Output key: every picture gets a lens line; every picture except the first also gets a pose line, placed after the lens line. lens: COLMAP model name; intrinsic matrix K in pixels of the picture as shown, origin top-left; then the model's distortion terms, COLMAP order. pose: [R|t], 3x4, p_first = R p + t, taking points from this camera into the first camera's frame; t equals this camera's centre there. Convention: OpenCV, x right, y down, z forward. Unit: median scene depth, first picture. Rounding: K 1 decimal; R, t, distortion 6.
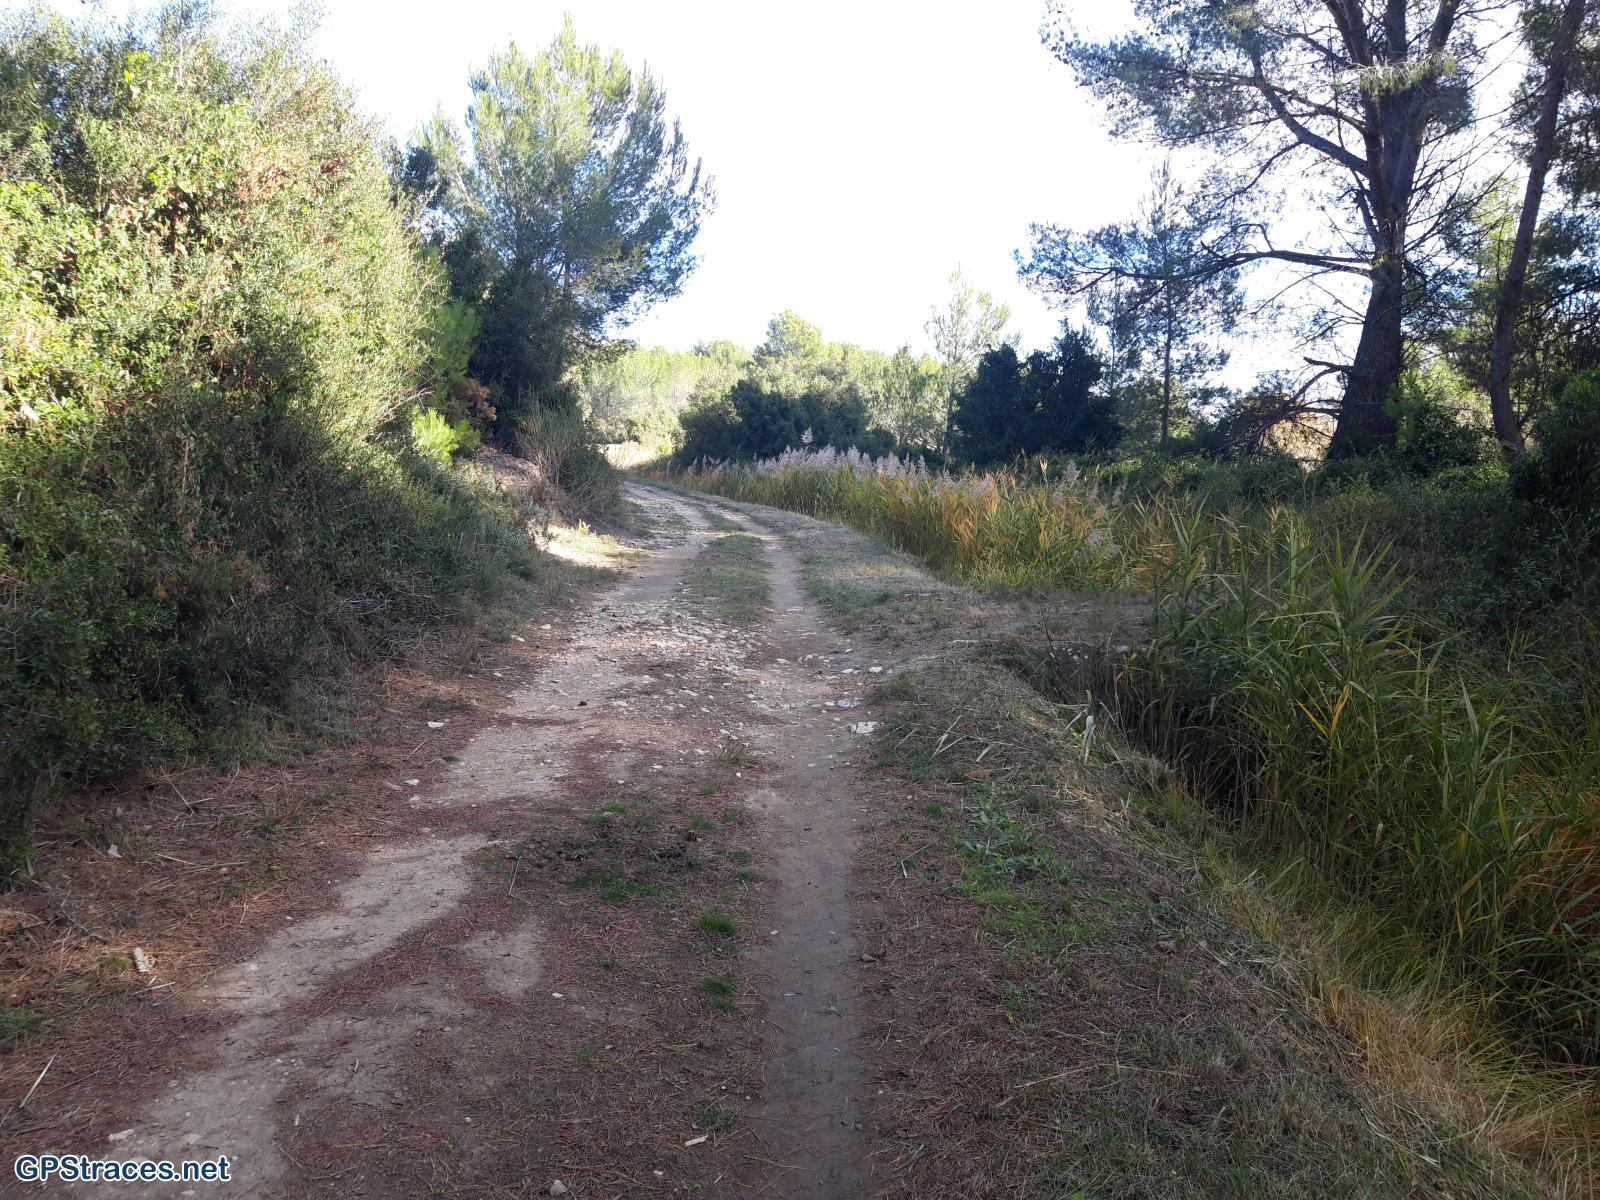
lens RADIAL K [[1115.4, 0, 800.0], [0, 1115.4, 600.0], [0, 0, 1]] dist [0.055811, 0.000270]
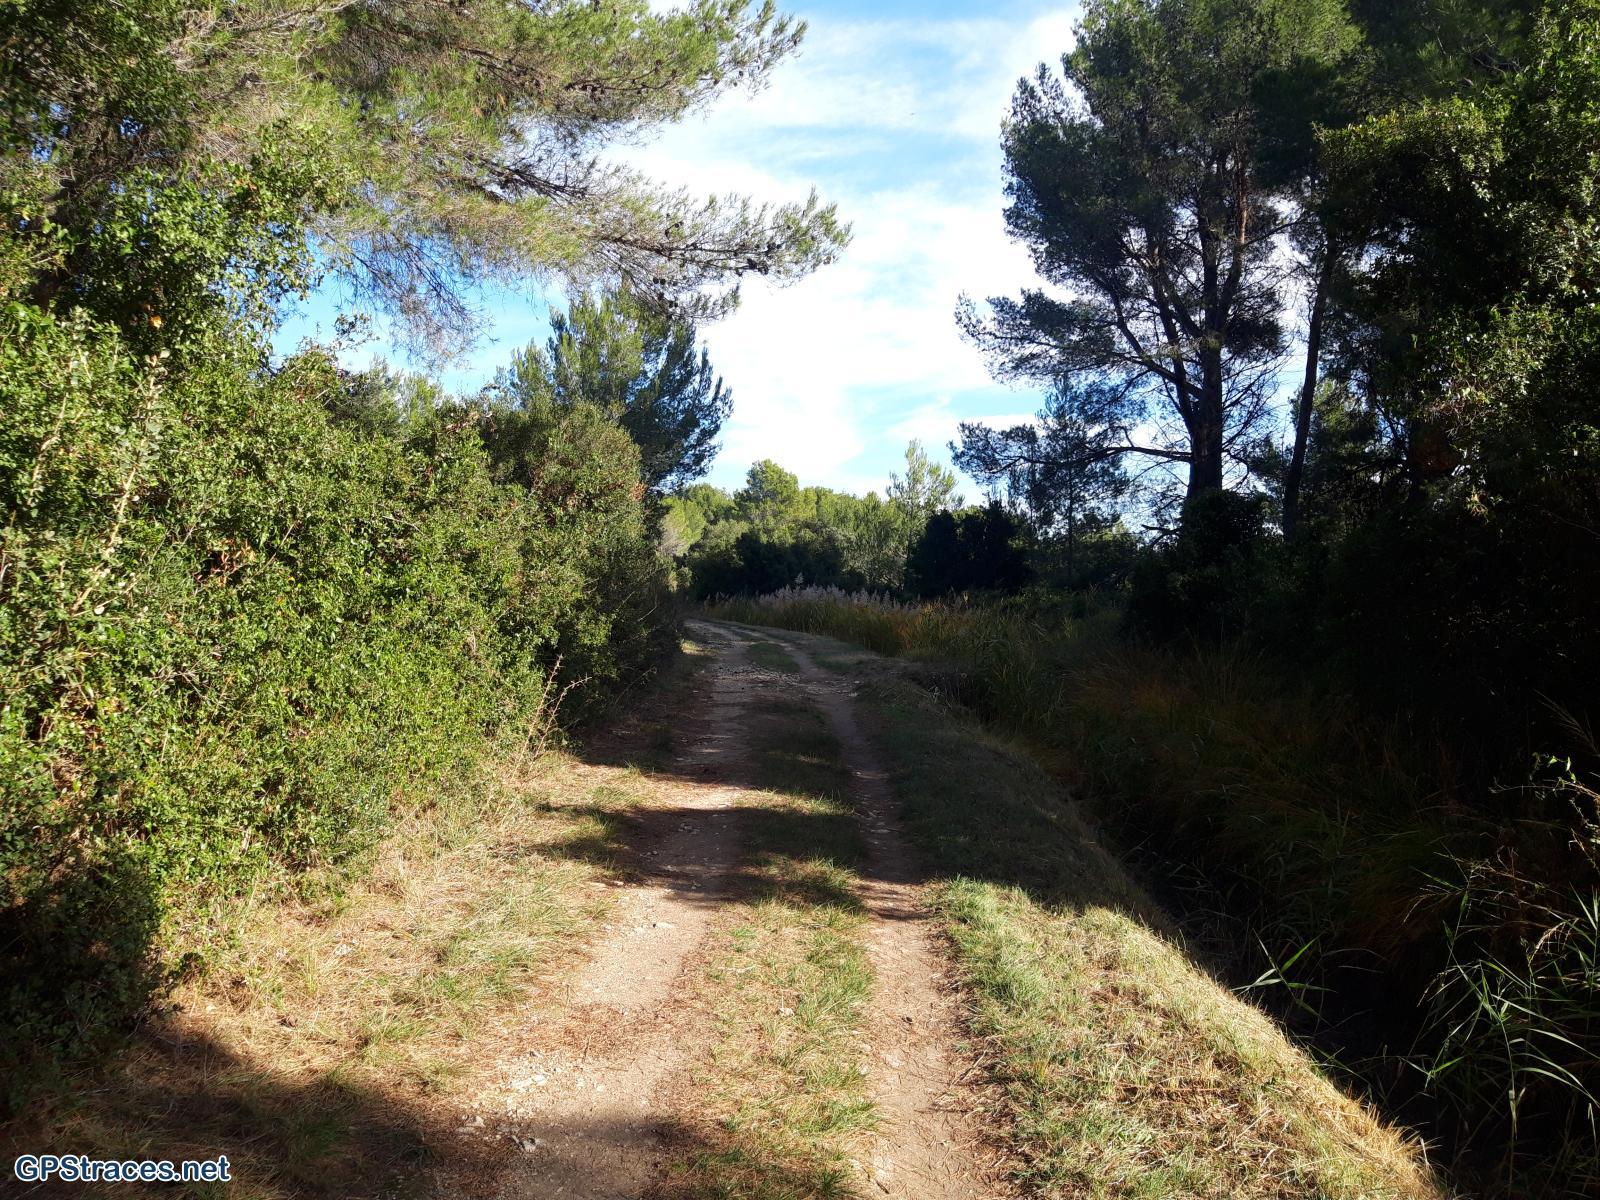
lens RADIAL K [[1115.4, 0, 800.0], [0, 1115.4, 600.0], [0, 0, 1]] dist [0.055811, 0.000270]
pose [[0.999700, -0.004176, 0.024142, -0.025023], [0.007081, 0.992566, -0.121505, 0.041556], [-0.023456, 0.121639, 0.992297, -0.313716]]
